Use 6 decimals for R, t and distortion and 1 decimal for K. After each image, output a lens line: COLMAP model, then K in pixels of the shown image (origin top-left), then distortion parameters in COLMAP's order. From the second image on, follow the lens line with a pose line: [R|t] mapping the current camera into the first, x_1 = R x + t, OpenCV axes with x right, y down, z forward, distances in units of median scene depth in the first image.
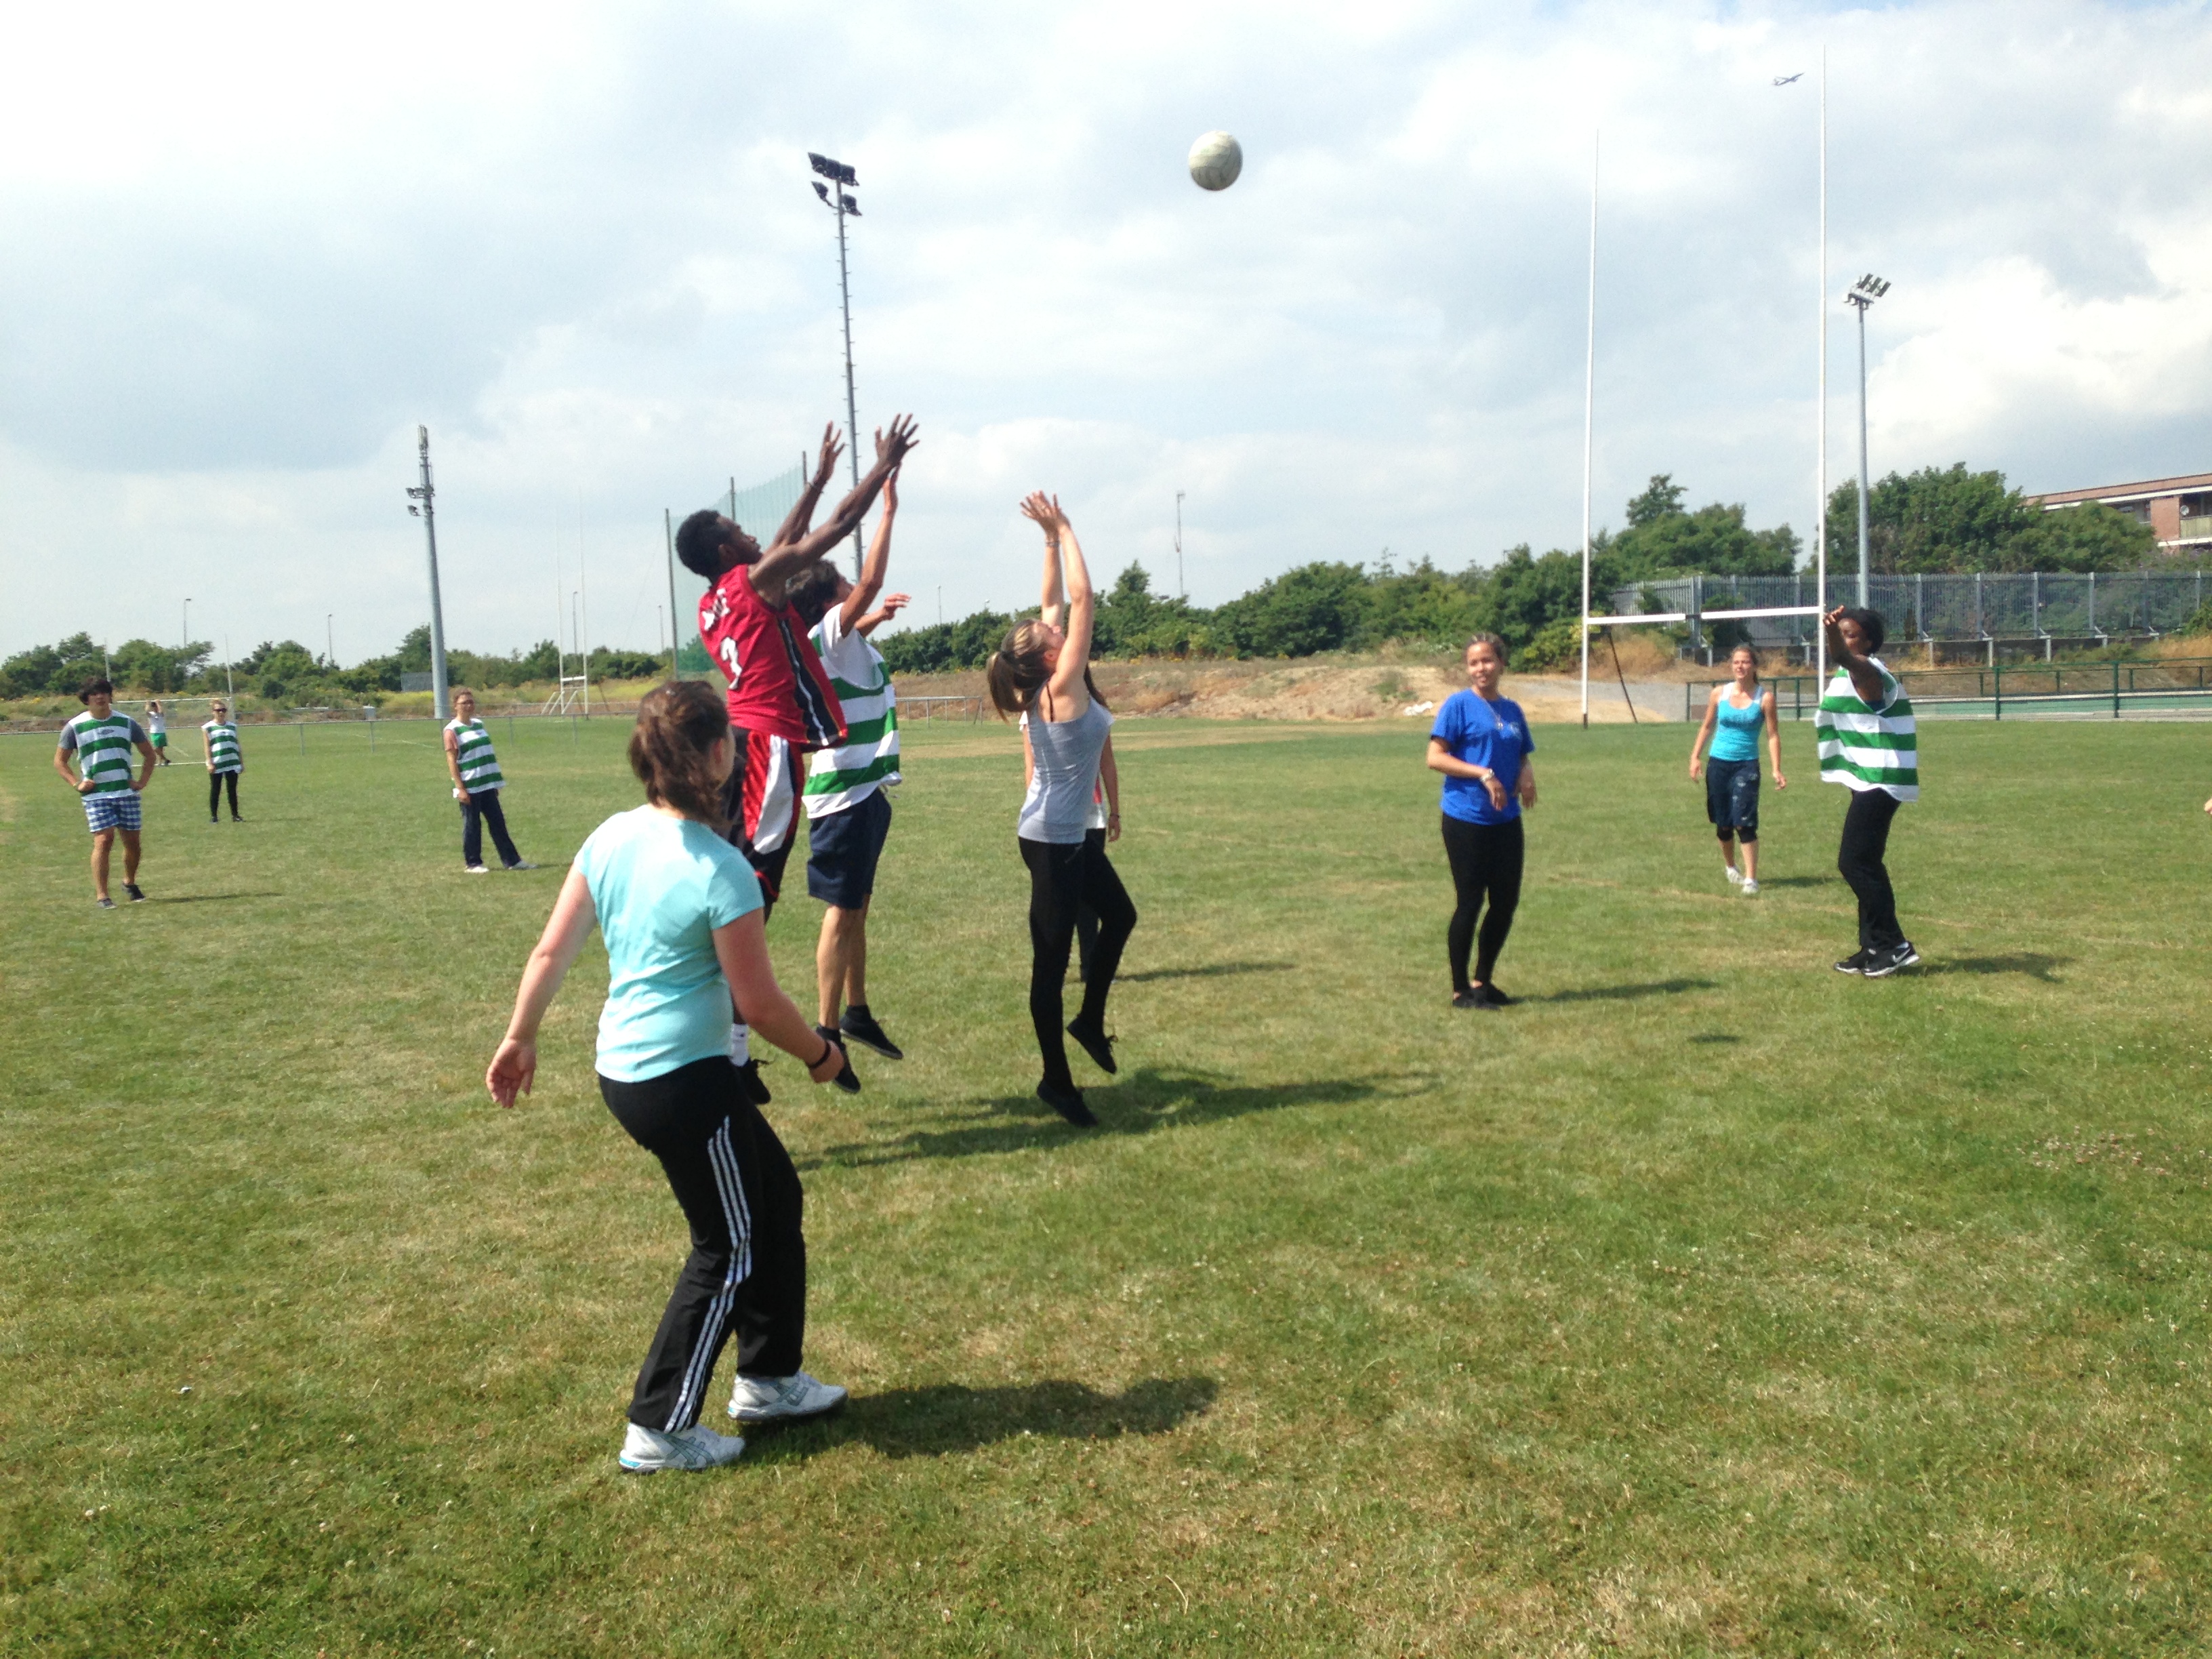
lens RADIAL K [[1964.8, 0, 1106.0], [0, 1964.8, 829.5], [0, 0, 1]] dist [0.104052, -0.133082]
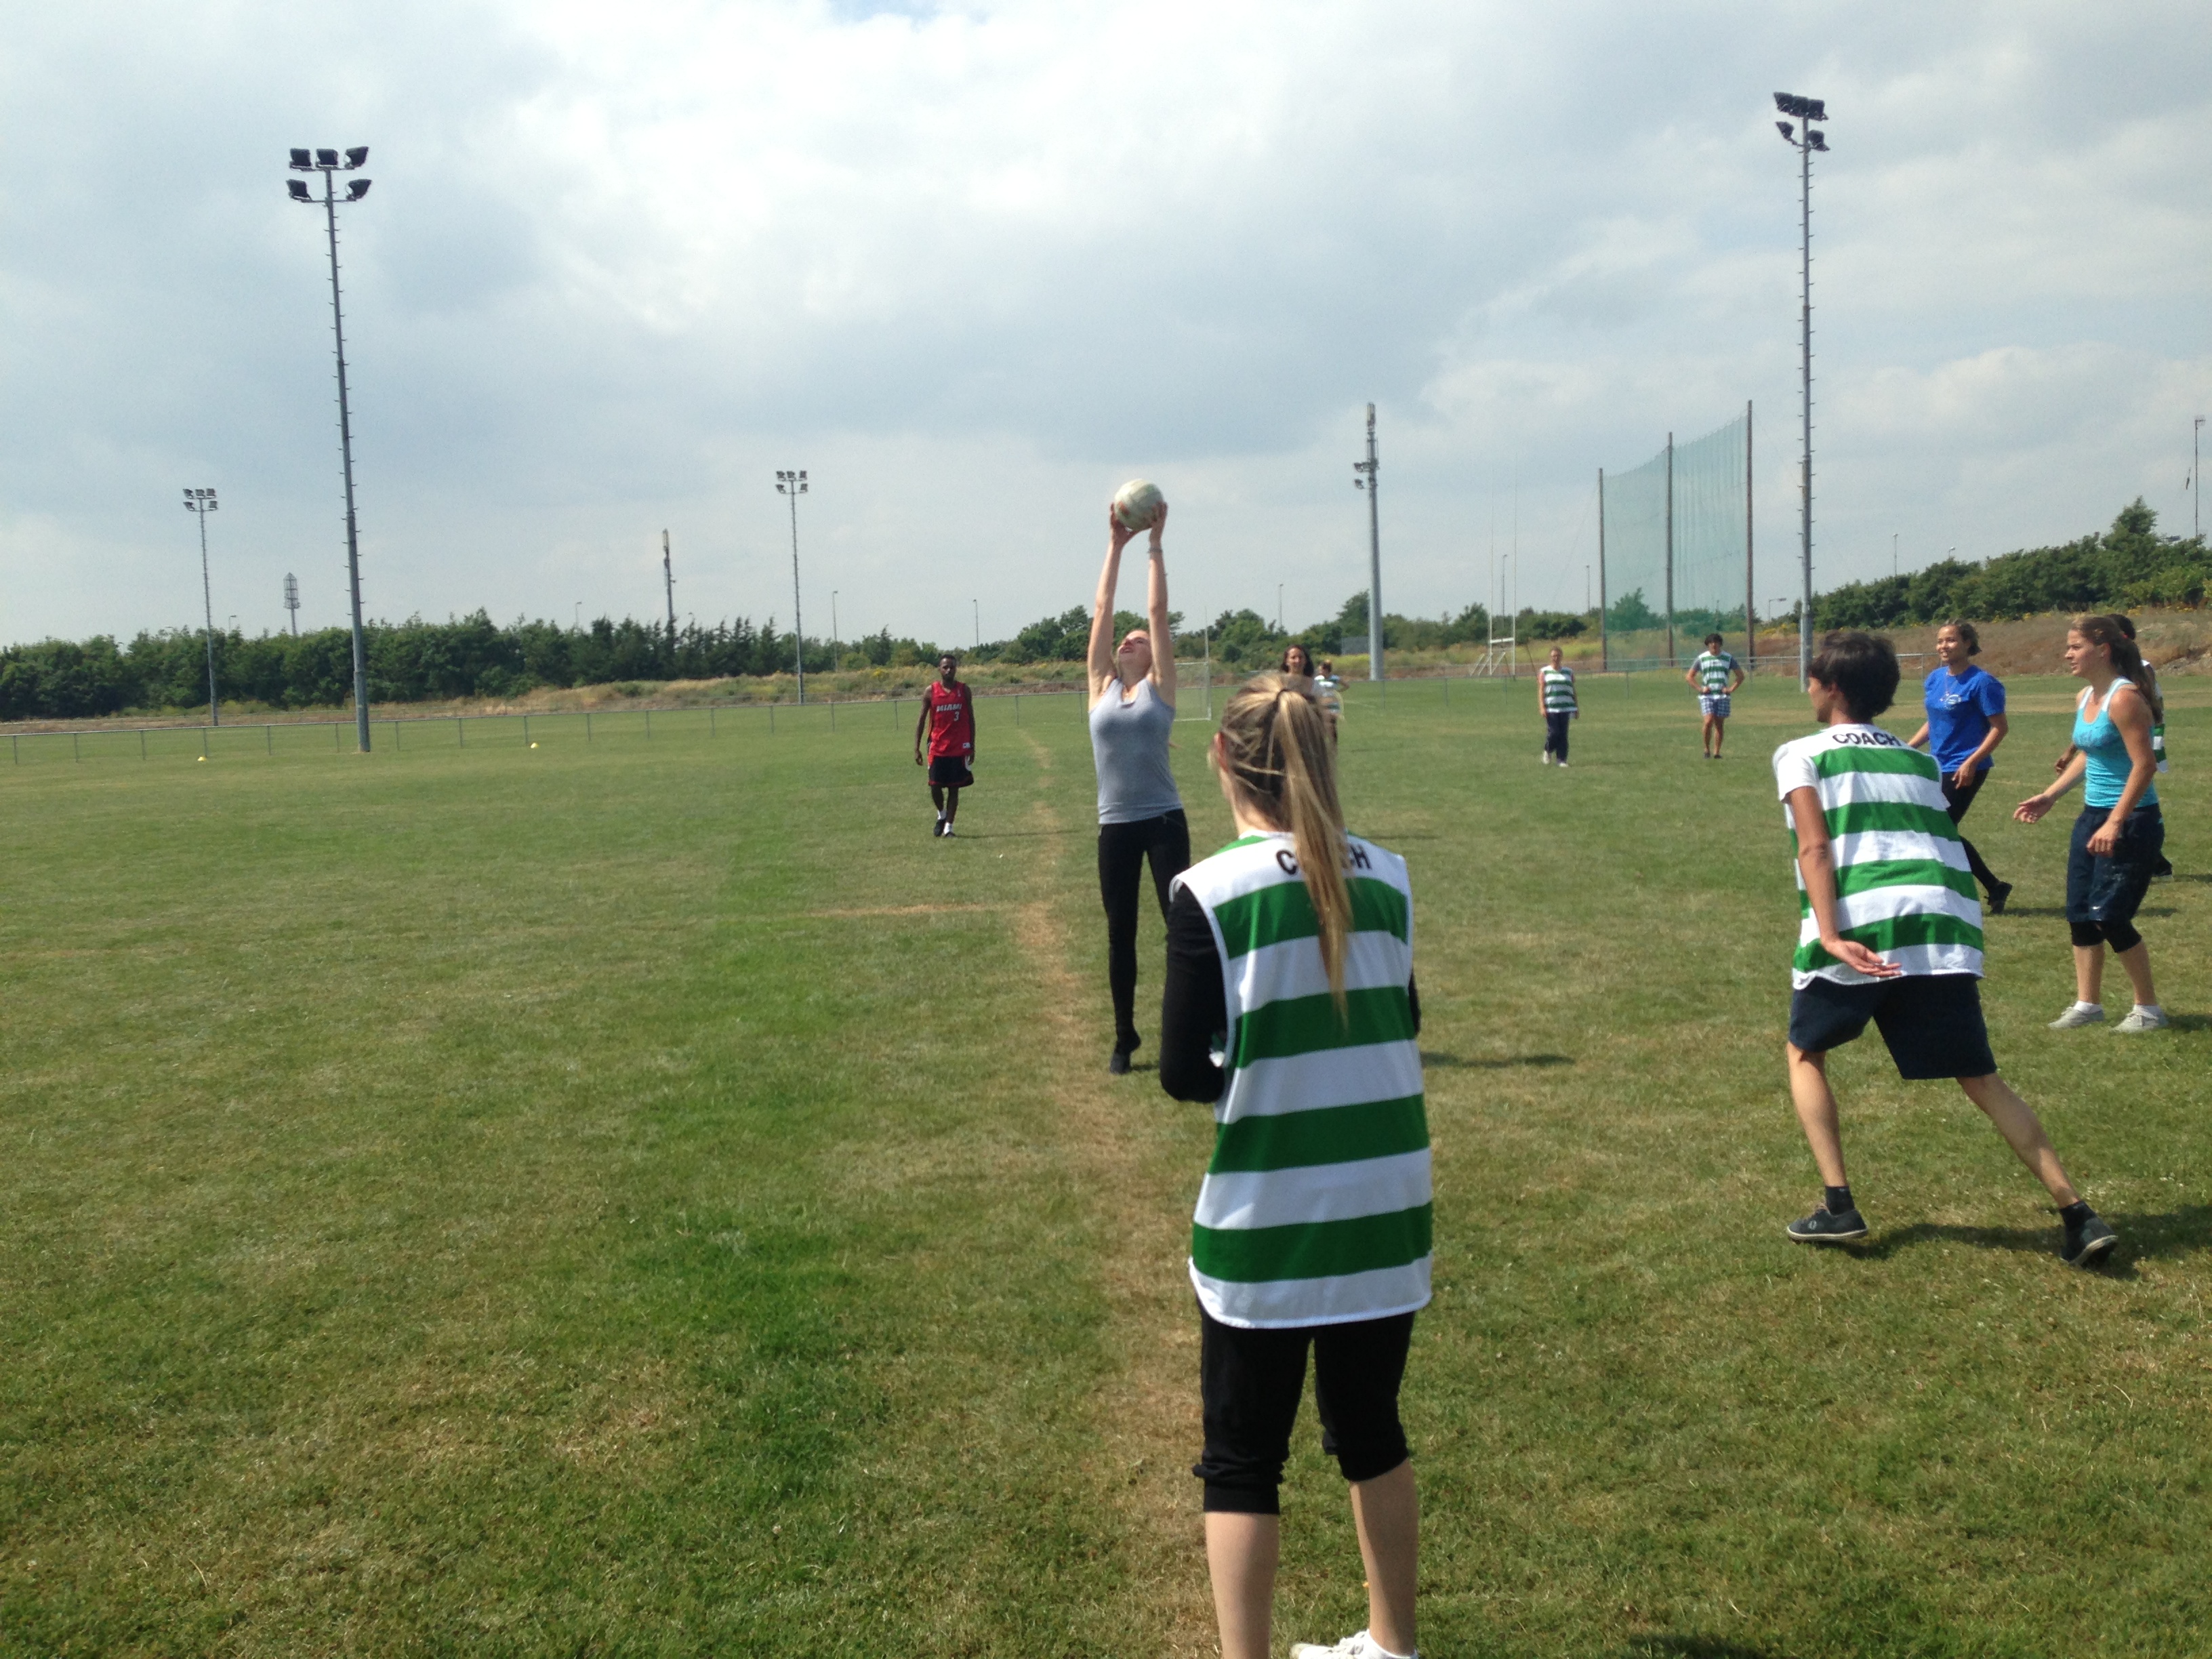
lens RADIAL K [[2004.1, 0, 1088.5], [0, 2004.1, 821.6], [0, 0, 1]] dist [0.100412, -0.118028]
pose [[0.896966, 0.029751, -0.441097, 0.003493], [-0.023382, 0.999529, 0.019867, 0.009204], [0.441480, -0.007506, 0.897240, -0.166274]]
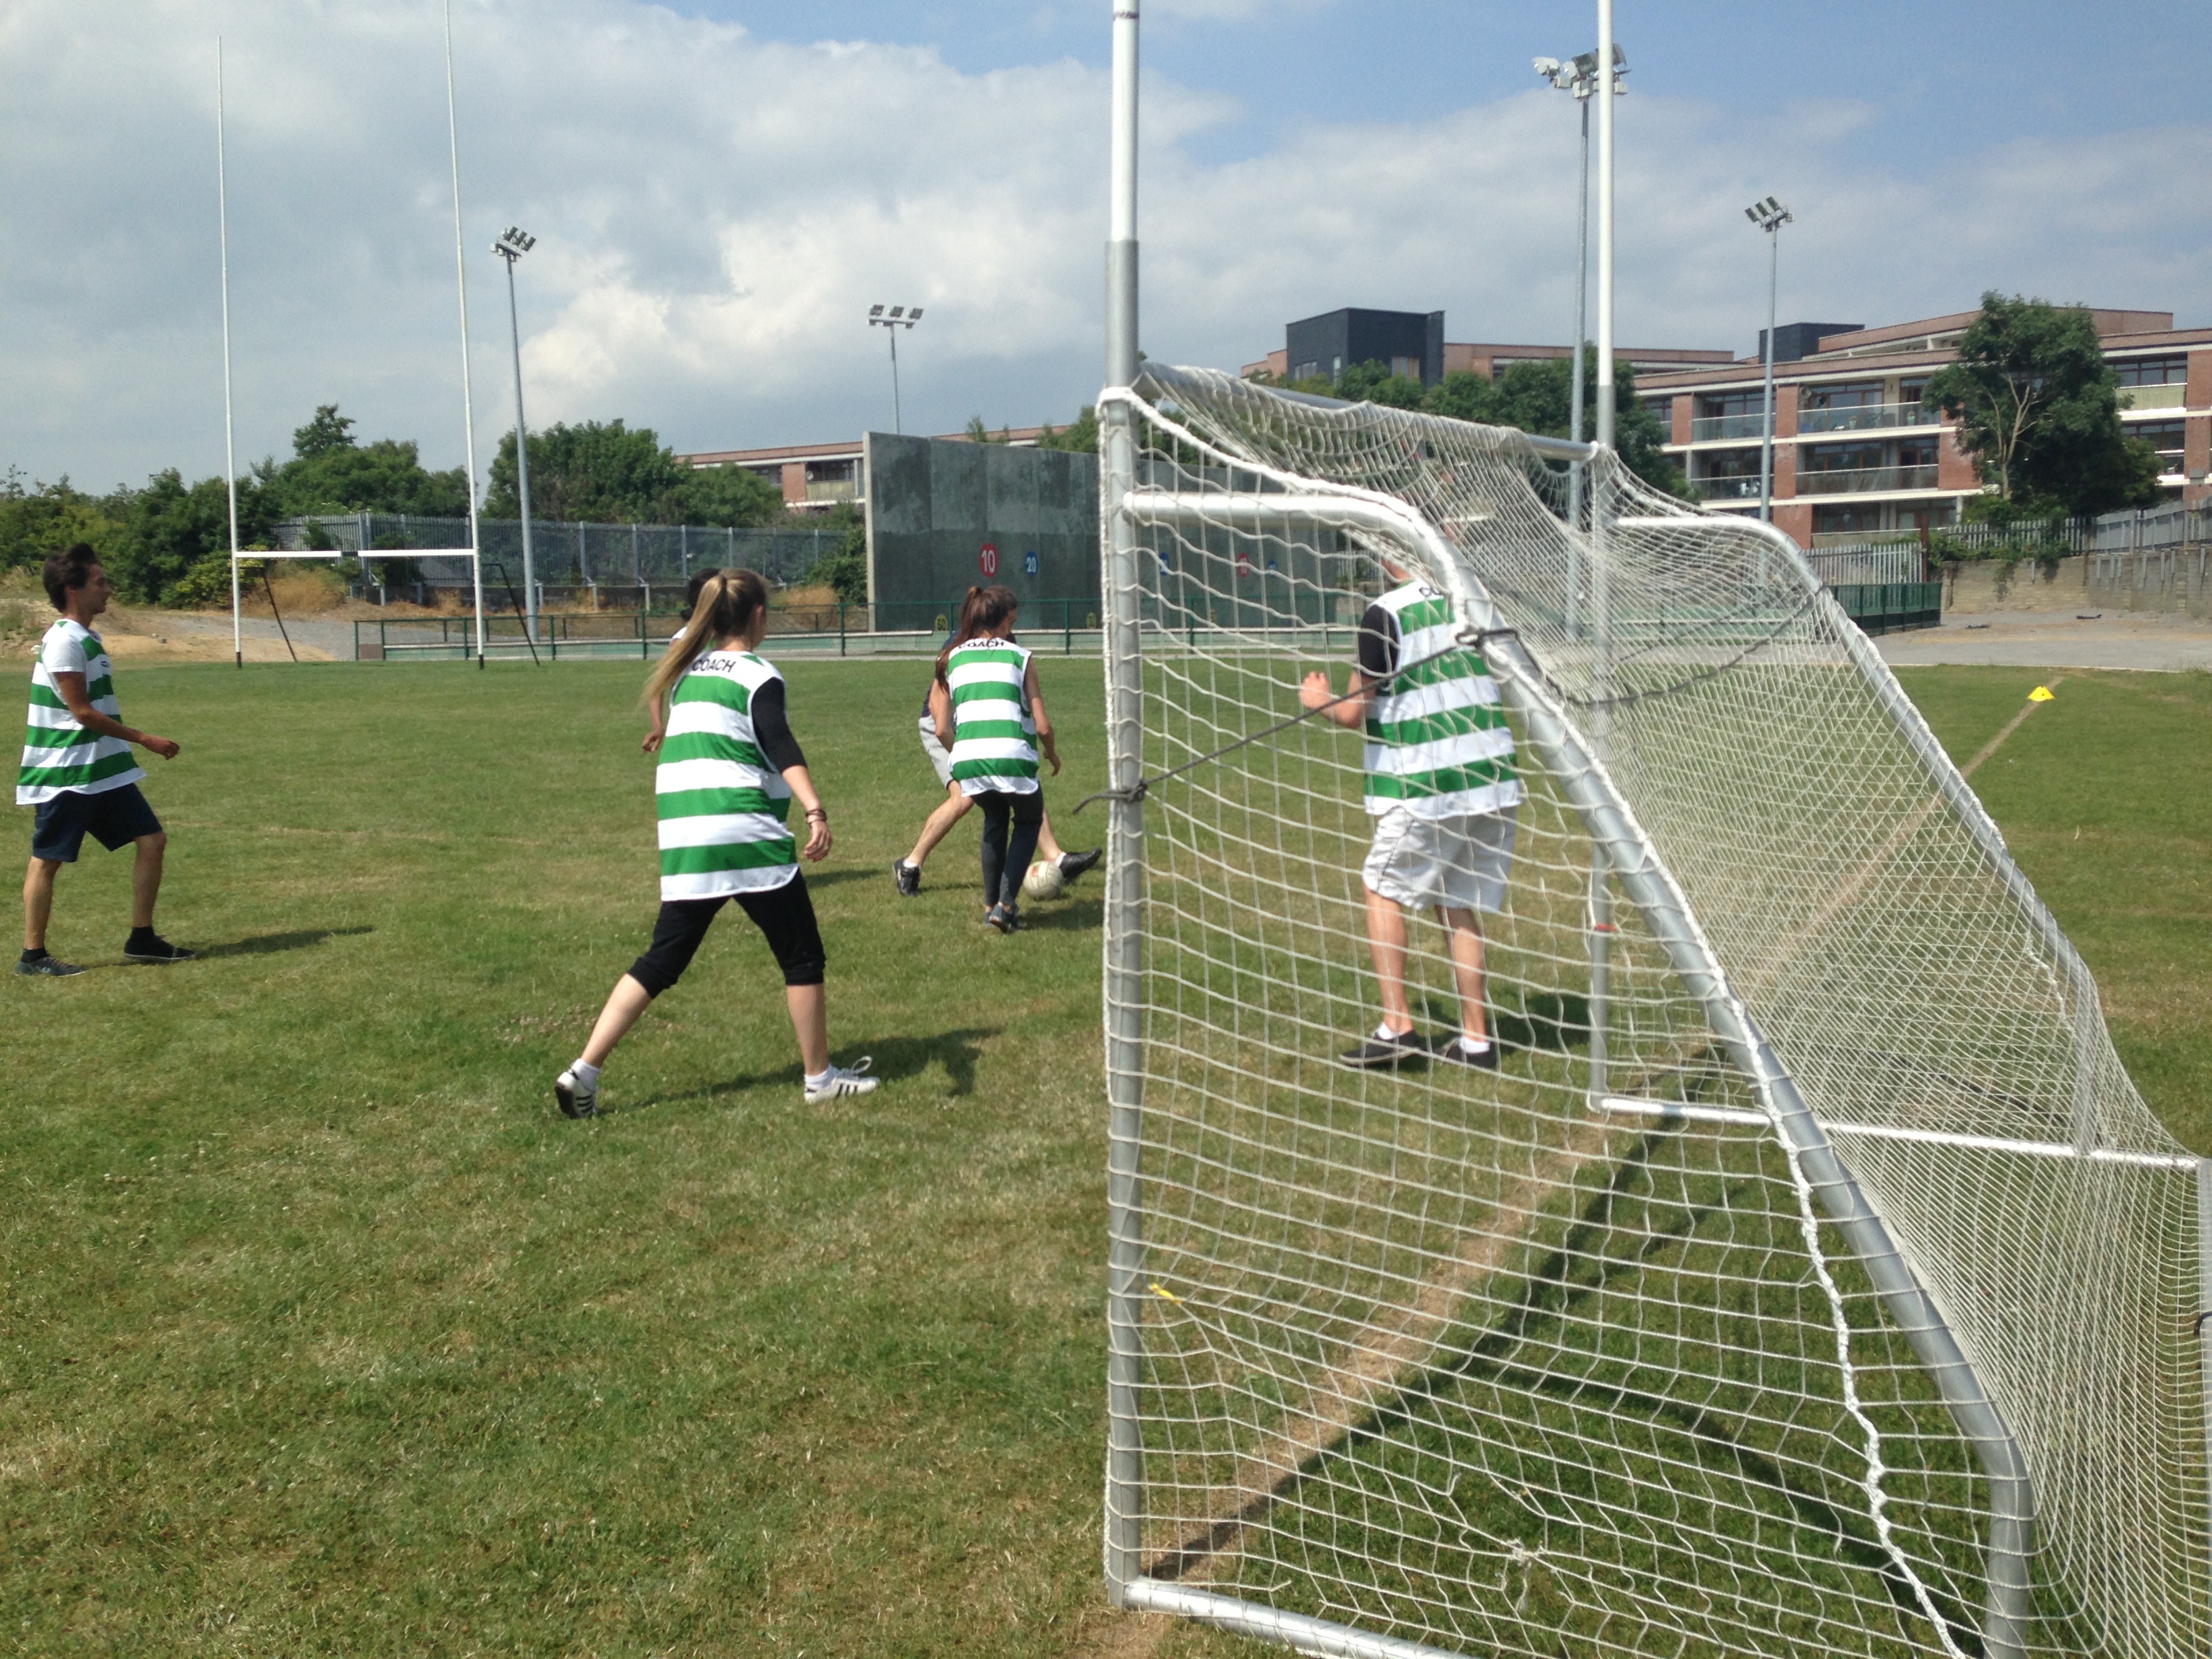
lens RADIAL K [[1972.4, 0, 1106.6], [0, 1972.4, 827.1], [0, 0, 1]] dist [0.119034, -0.163090]
pose [[0.815237, -0.053595, 0.576642, 0.060363], [0.037456, 0.998503, 0.039851, 0.007824], [-0.577915, -0.010889, 0.816024, -0.094067]]
